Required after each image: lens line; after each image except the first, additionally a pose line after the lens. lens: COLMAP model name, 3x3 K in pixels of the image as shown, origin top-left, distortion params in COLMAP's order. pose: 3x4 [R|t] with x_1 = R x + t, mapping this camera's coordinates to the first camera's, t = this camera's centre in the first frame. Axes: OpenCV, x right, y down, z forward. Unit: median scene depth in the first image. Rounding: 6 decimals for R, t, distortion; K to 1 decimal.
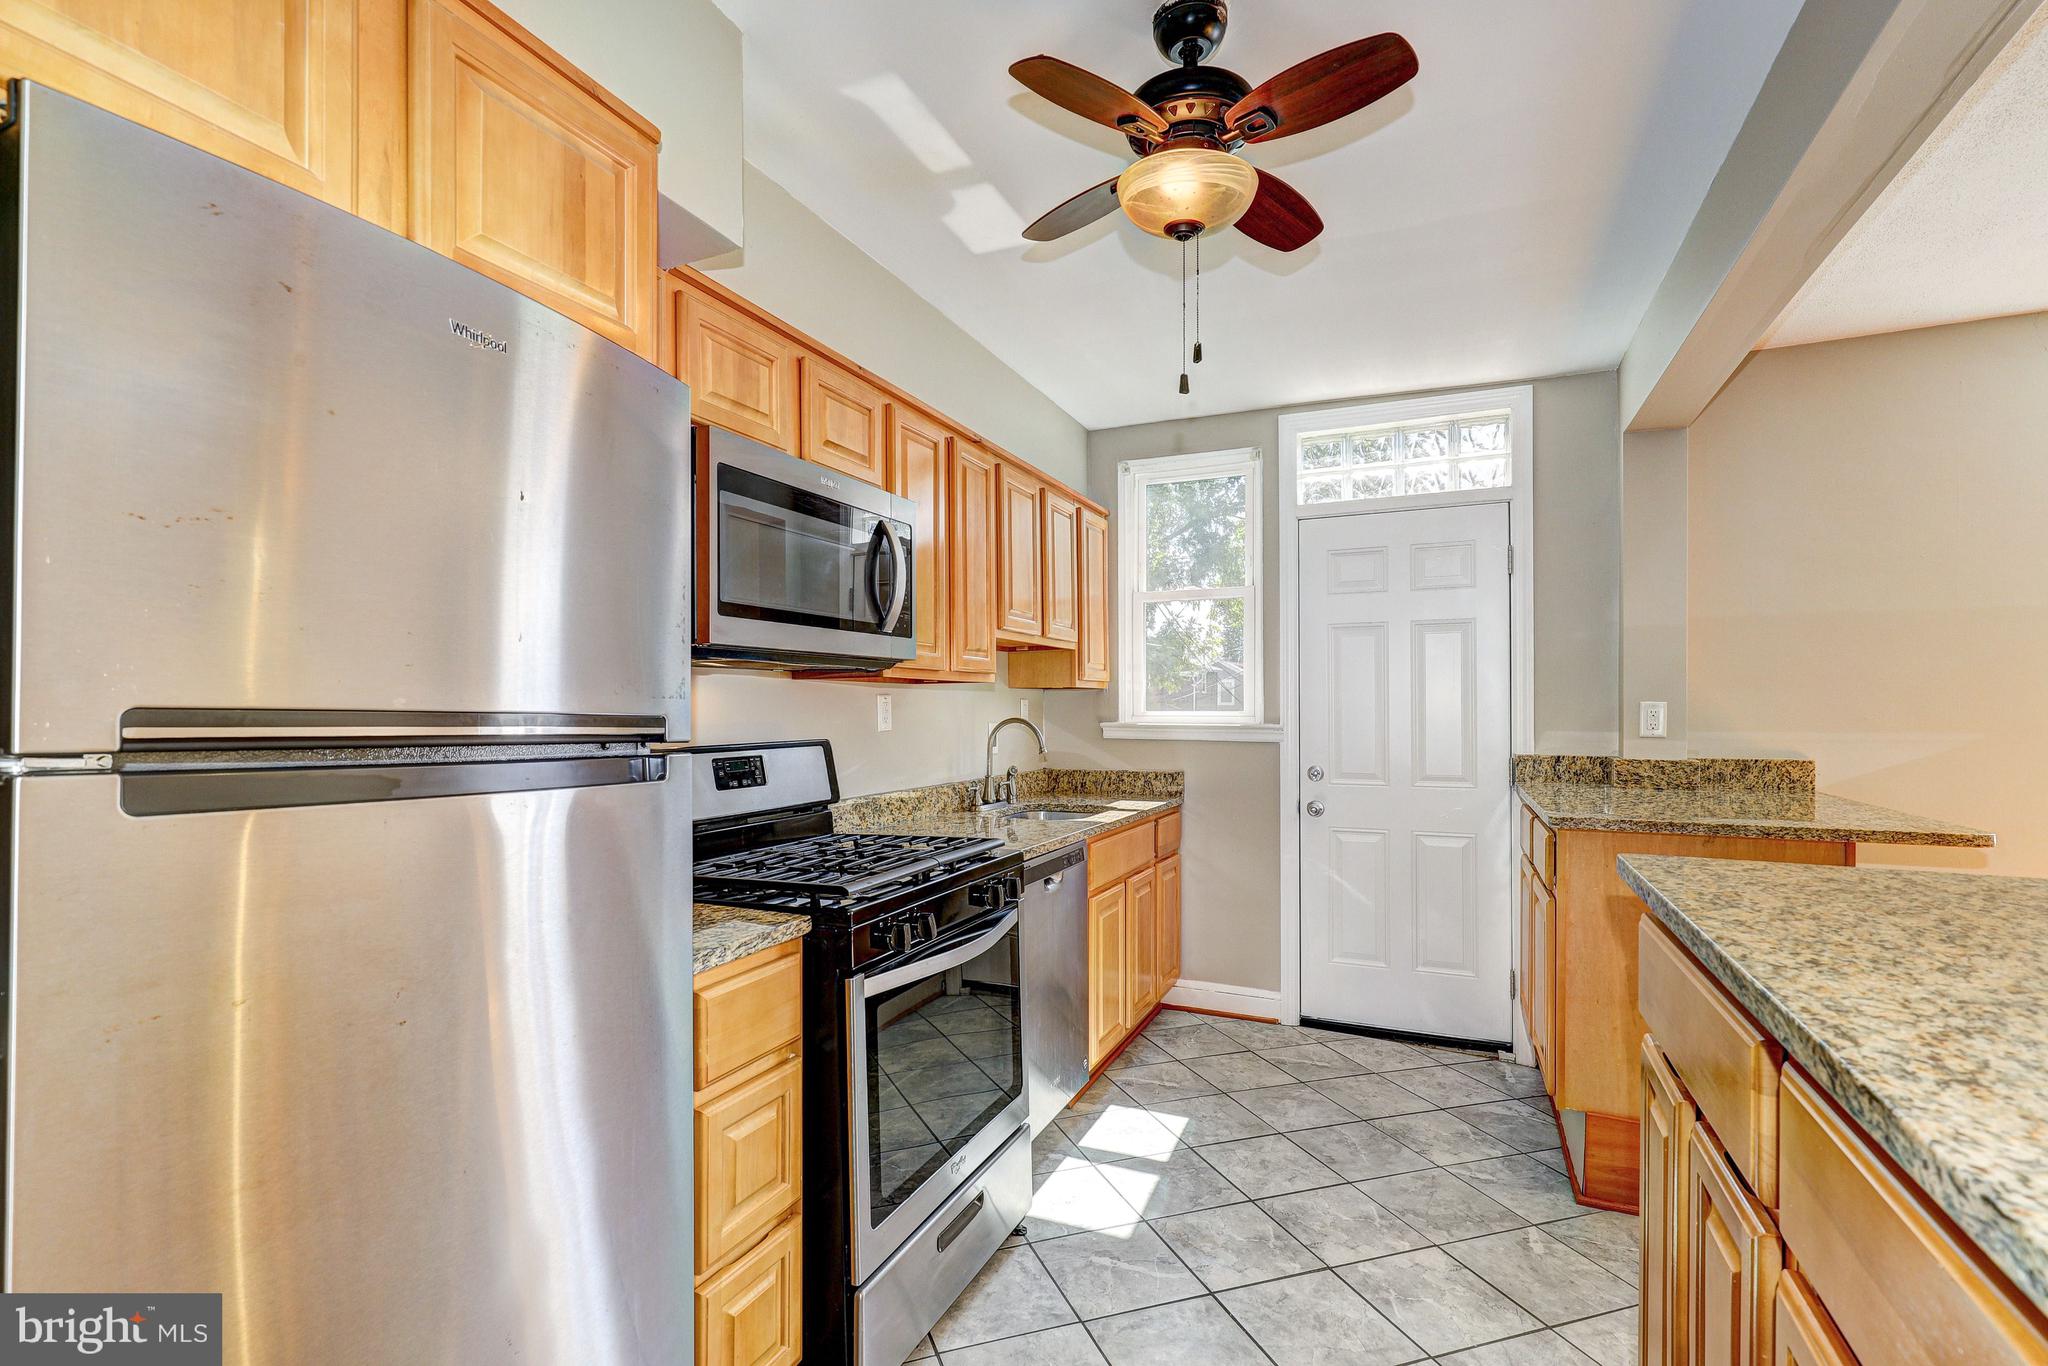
lens RADIAL K [[947.3, 0, 1004.9], [0, 947.3, 706.9], [0, 0, 1]] dist [0.002826, -0.000072]
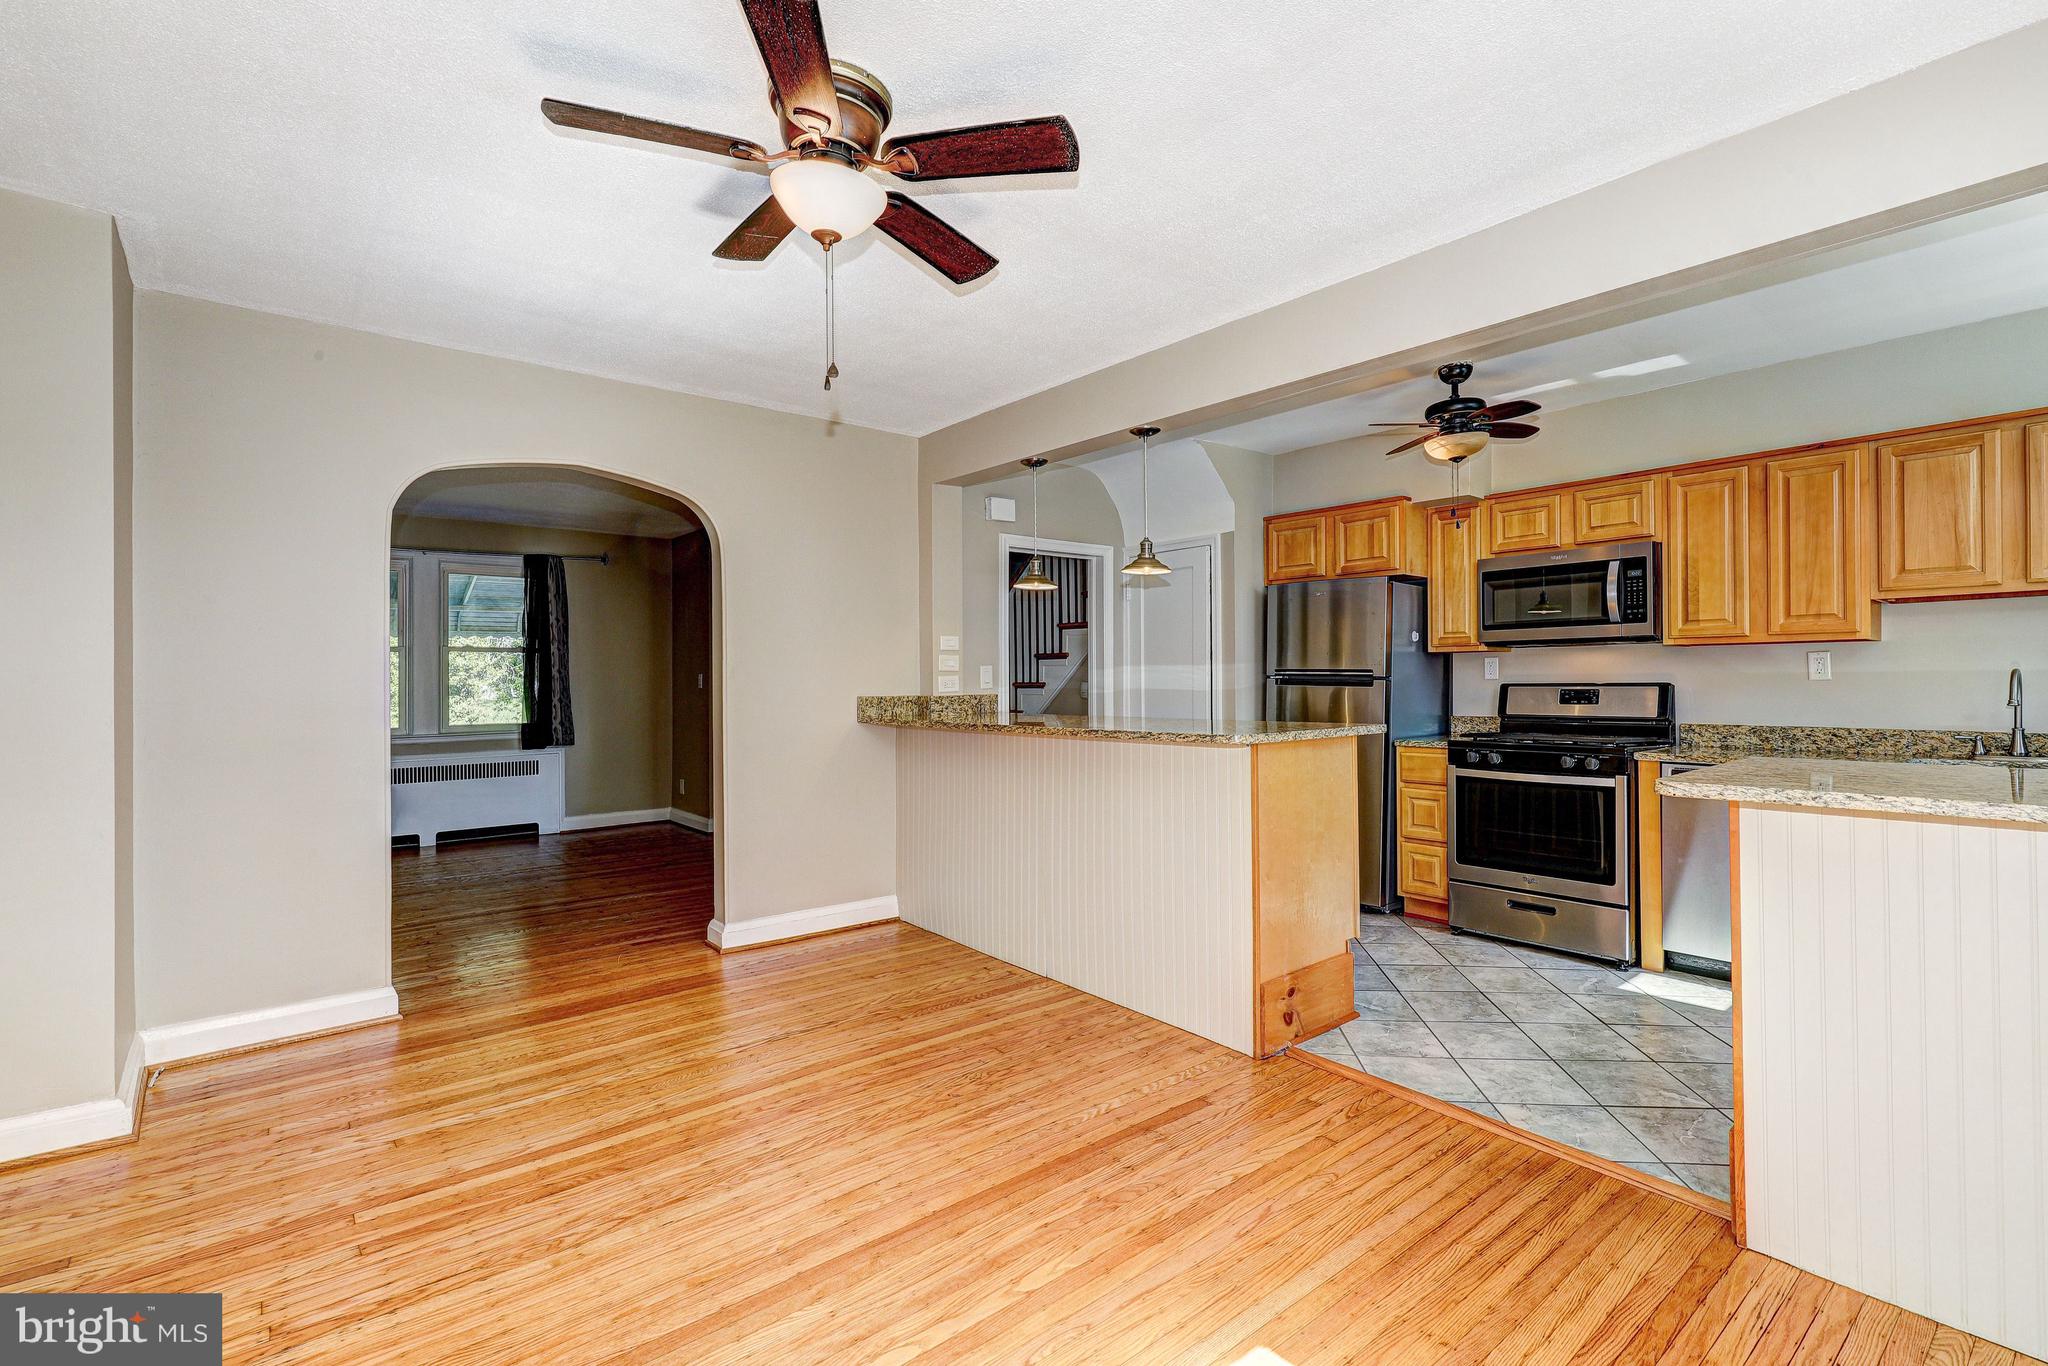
lens RADIAL K [[947.3, 0, 1045.9], [0, 947.3, 666.1], [0, 0, 1]] dist [0.002826, -0.000072]
pose [[-0.415478, -0.011266, -0.909534, 1.391575], [0.008389, 0.999833, -0.016217, 0.017581], [0.909565, -0.014367, -0.415314, 0.537947]]
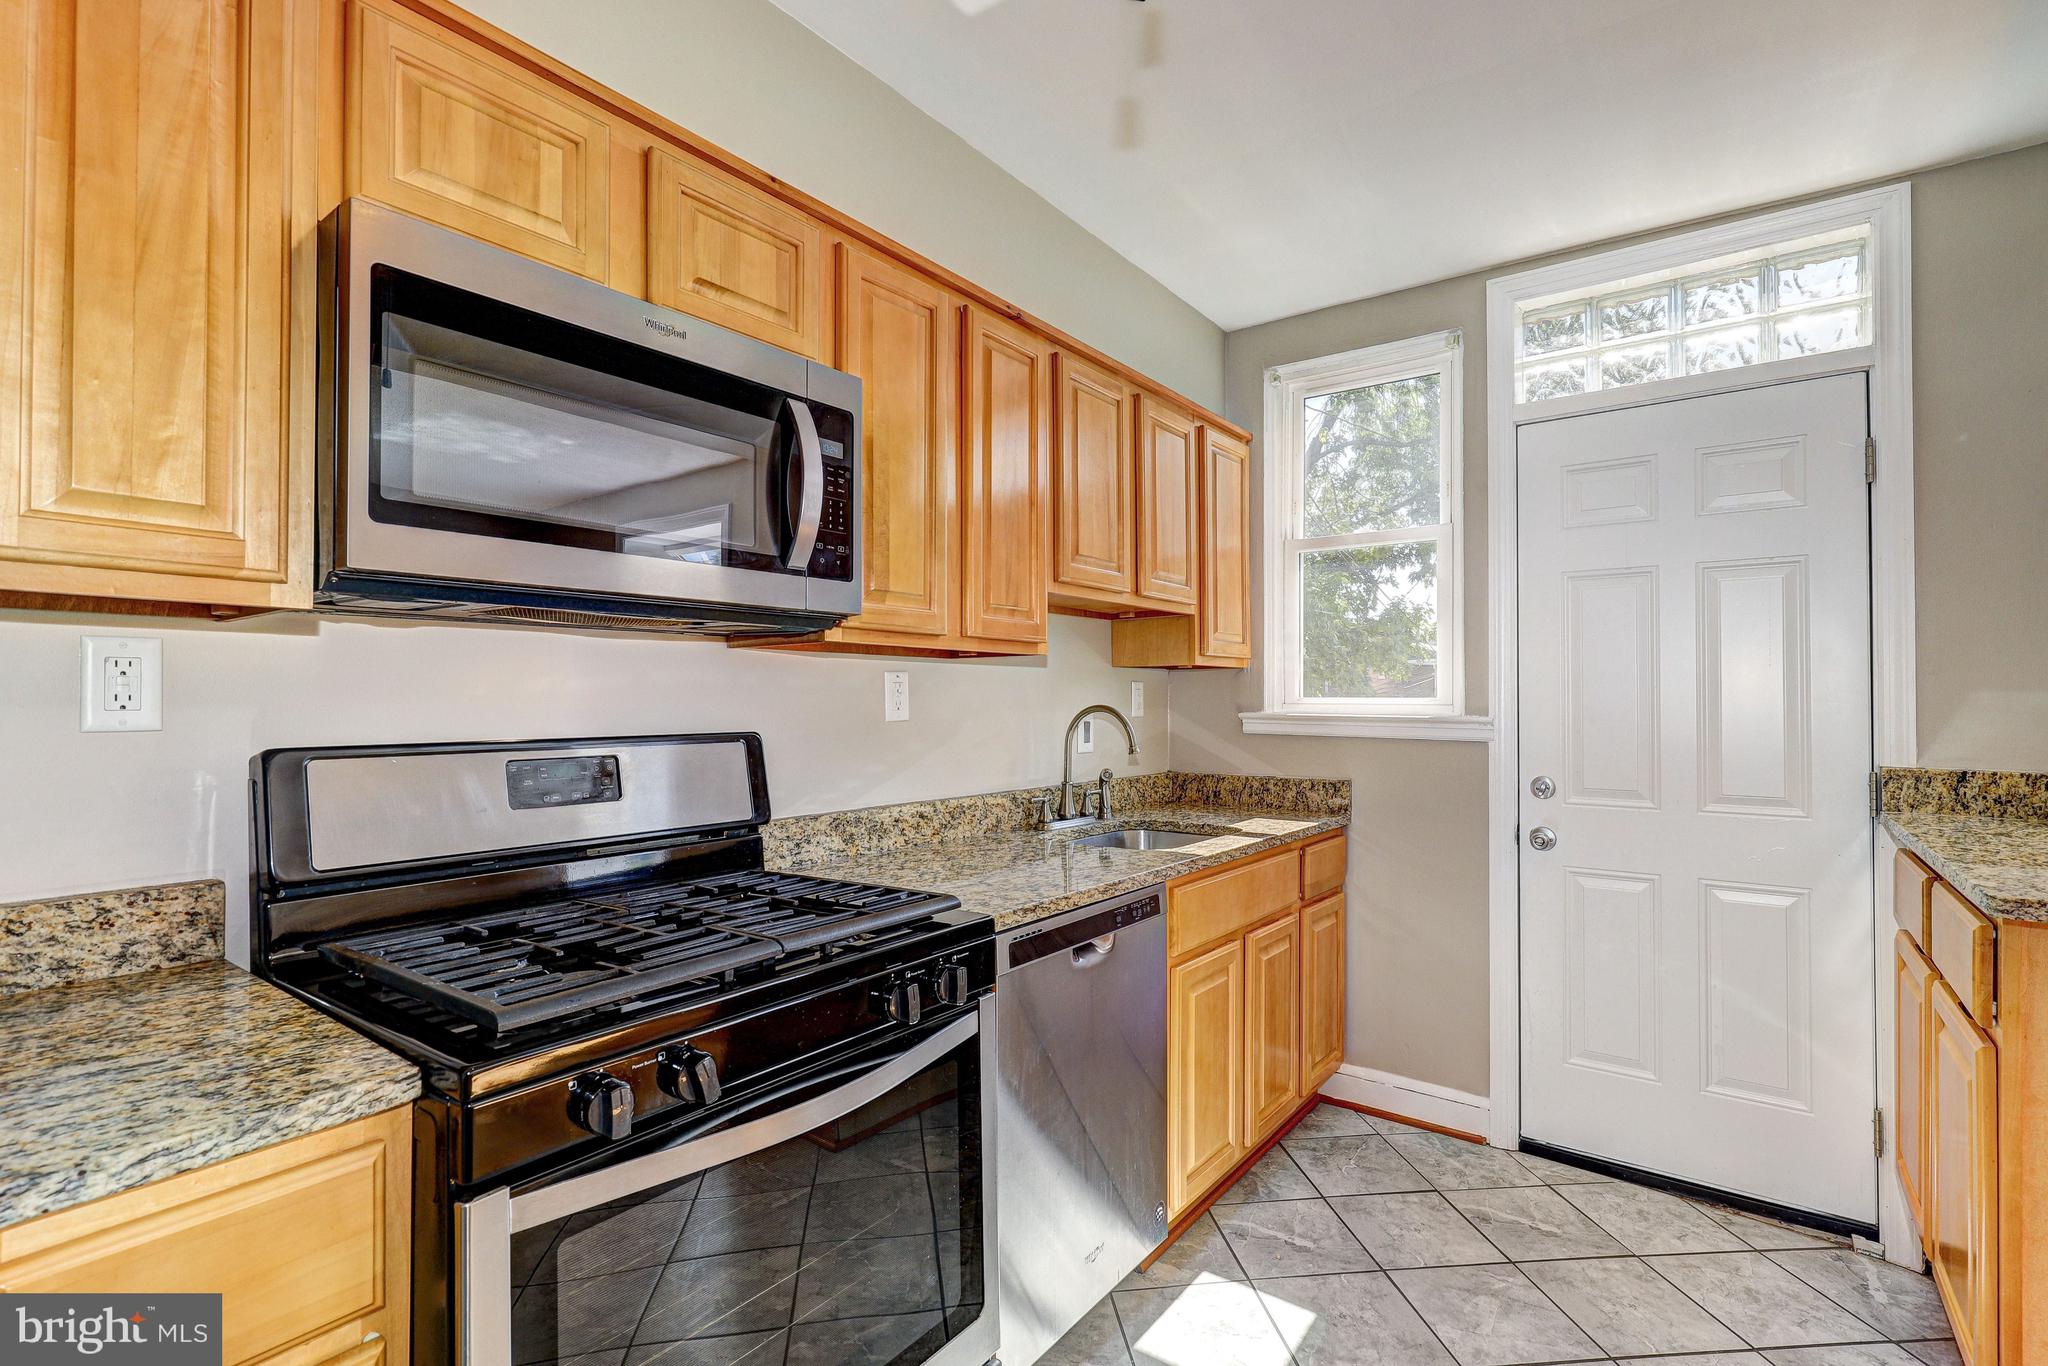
lens RADIAL K [[947.3, 0, 1042.8], [0, 947.3, 688.8], [0, 0, 1]] dist [0.002826, -0.000072]
pose [[0.979719, 0.001649, -0.200372, 0.122921], [-0.003582, 0.999950, -0.009289, 0.006290], [0.200346, 0.009819, 0.979676, 0.279285]]
